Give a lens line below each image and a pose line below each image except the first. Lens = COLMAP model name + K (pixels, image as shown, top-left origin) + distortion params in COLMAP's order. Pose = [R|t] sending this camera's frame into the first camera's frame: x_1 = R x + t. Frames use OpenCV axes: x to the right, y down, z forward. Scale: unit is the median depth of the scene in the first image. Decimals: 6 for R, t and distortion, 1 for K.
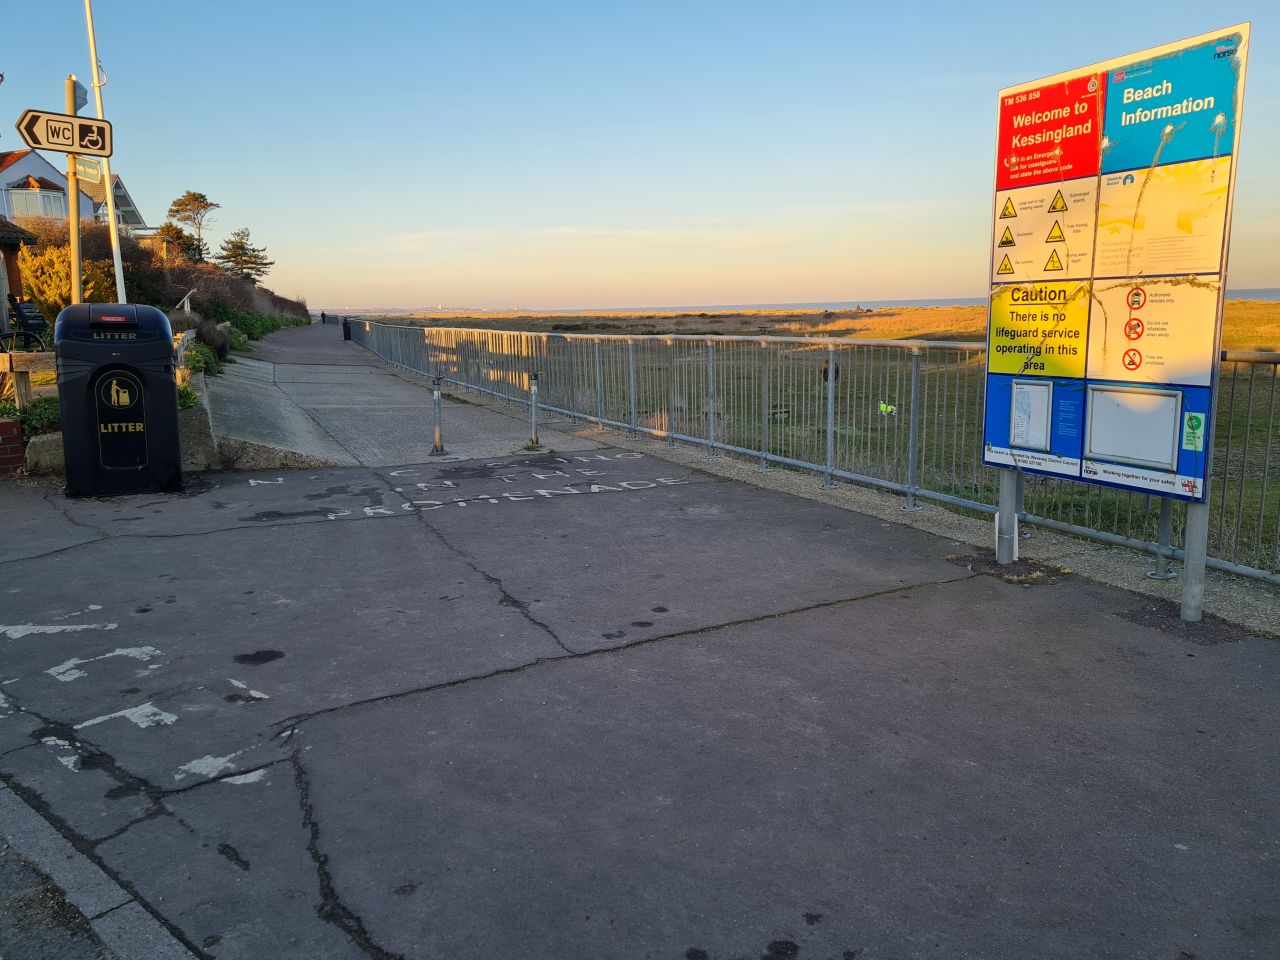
lens RADIAL K [[971.4, 0, 667.0], [0, 971.4, 453.4], [0, 0, 1]] dist [0.048628, -0.012910]
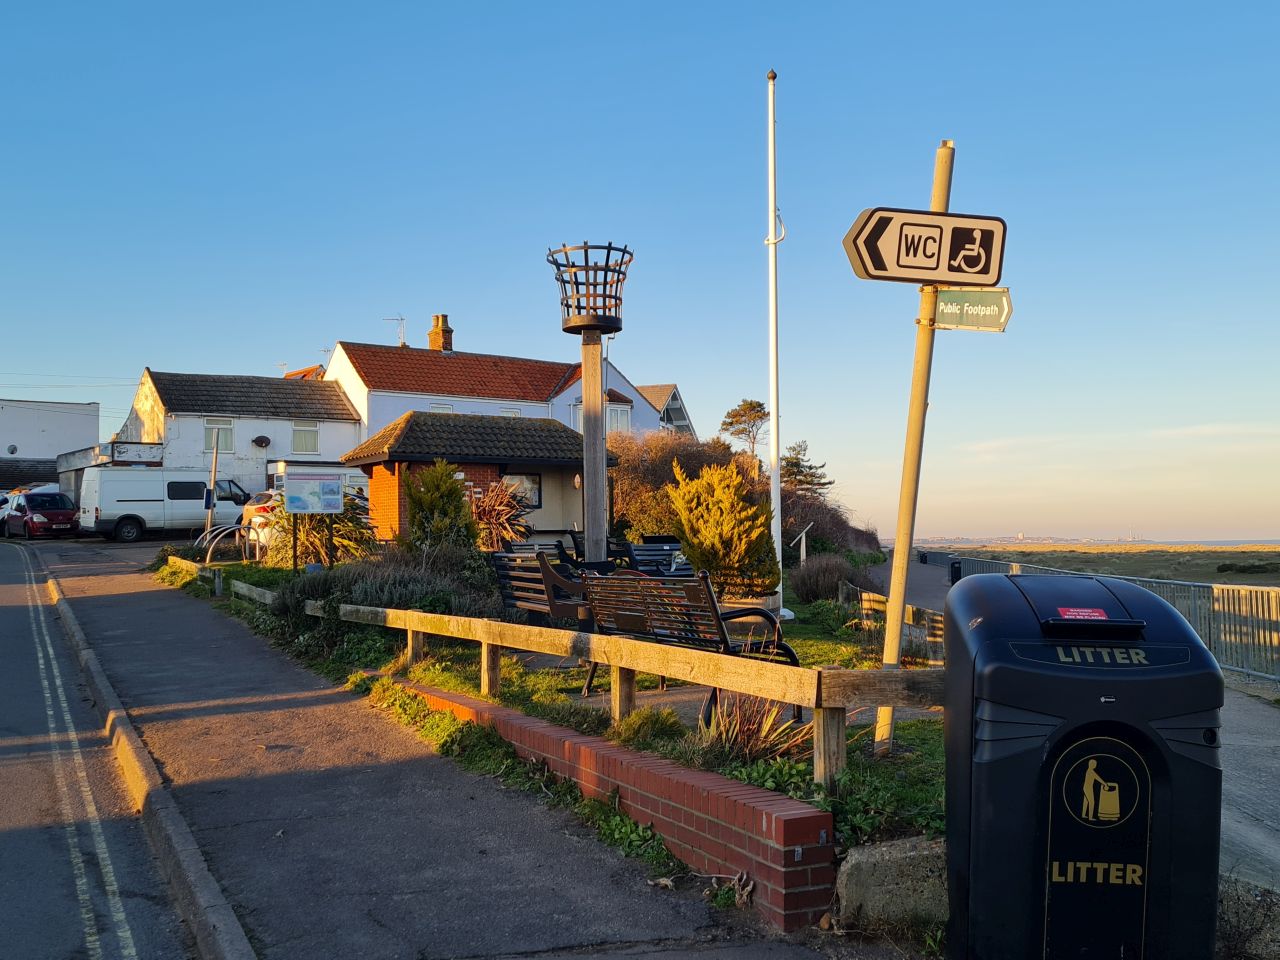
lens RADIAL K [[971.4, 0, 640.0], [0, 971.4, 480.2], [0, 0, 1]] dist [0.048628, -0.012910]
pose [[0.927732, -0.014048, -0.372982, -0.552534], [-0.057403, 0.982033, -0.179767, -0.099812], [0.368806, 0.188186, 0.910257, 0.493531]]
